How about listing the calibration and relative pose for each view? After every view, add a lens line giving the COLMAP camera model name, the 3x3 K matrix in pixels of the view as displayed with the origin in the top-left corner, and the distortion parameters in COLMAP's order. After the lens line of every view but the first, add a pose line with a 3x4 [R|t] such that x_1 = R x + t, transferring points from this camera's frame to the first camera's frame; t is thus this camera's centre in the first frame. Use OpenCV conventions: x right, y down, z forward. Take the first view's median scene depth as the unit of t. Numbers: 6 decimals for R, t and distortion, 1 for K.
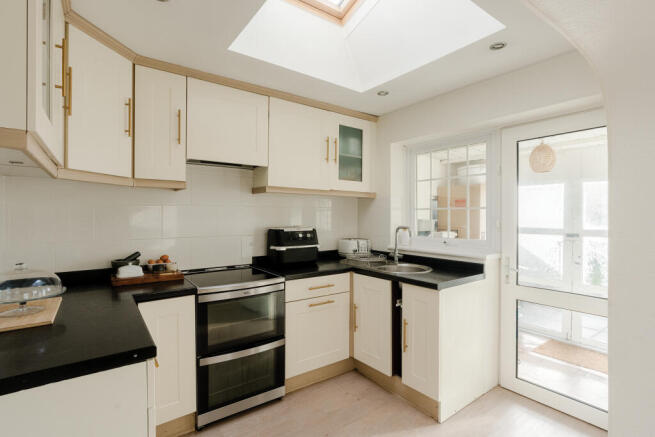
lens RADIAL K [[321.2, 0, 326.9], [0, 321.2, 218.1], [0, 0, 1]] dist [-0.000388, -0.000271]
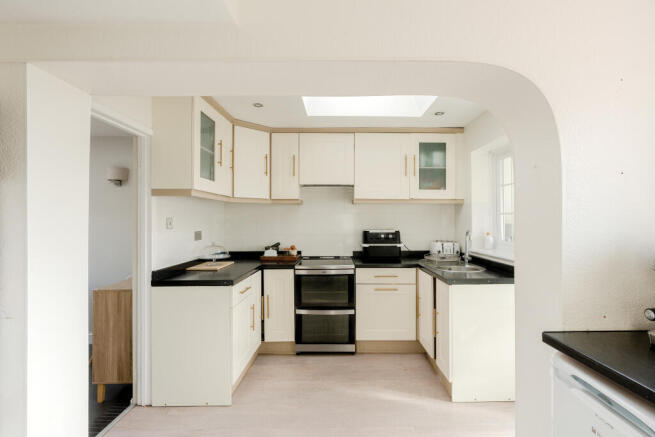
lens RADIAL K [[321.2, 0, 331.8], [0, 321.2, 219.1], [0, 0, 1]] dist [-0.000388, -0.000271]
pose [[0.794492, -0.008162, -0.607220, 0.548401], [-0.001992, 0.999869, -0.016046, 0.008147], [0.607271, 0.013958, 0.794372, -0.134428]]
